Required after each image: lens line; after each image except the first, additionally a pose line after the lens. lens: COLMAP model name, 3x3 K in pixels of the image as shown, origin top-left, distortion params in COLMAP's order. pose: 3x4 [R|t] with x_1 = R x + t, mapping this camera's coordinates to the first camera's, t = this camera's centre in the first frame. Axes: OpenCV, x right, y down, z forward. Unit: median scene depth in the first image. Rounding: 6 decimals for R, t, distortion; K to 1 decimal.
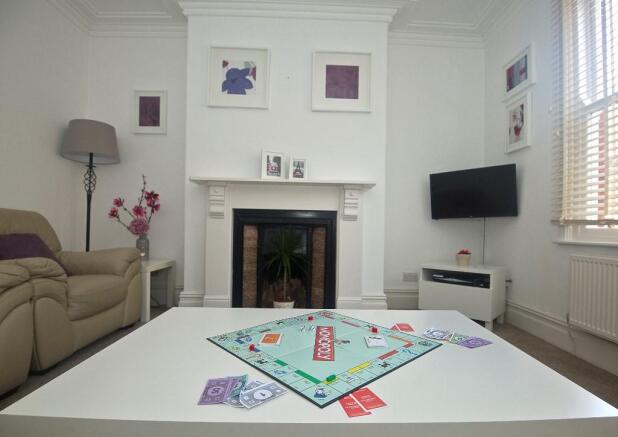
lens RADIAL K [[333.6, 0, 322.8], [0, 333.6, 226.3], [0, 0, 1]] dist [-0.008530, -0.006712]
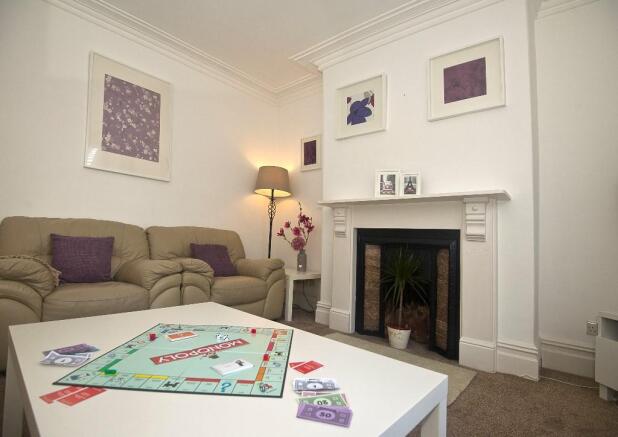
lens RADIAL K [[308.7, 0, 305.4], [0, 308.7, 221.1], [0, 0, 1]] dist [-0.027447, -0.004089]
pose [[0.720975, -0.028530, -0.692374, 0.307045], [-0.035671, 0.996299, -0.078199, 0.006911], [0.692043, 0.081077, 0.717289, 0.183592]]
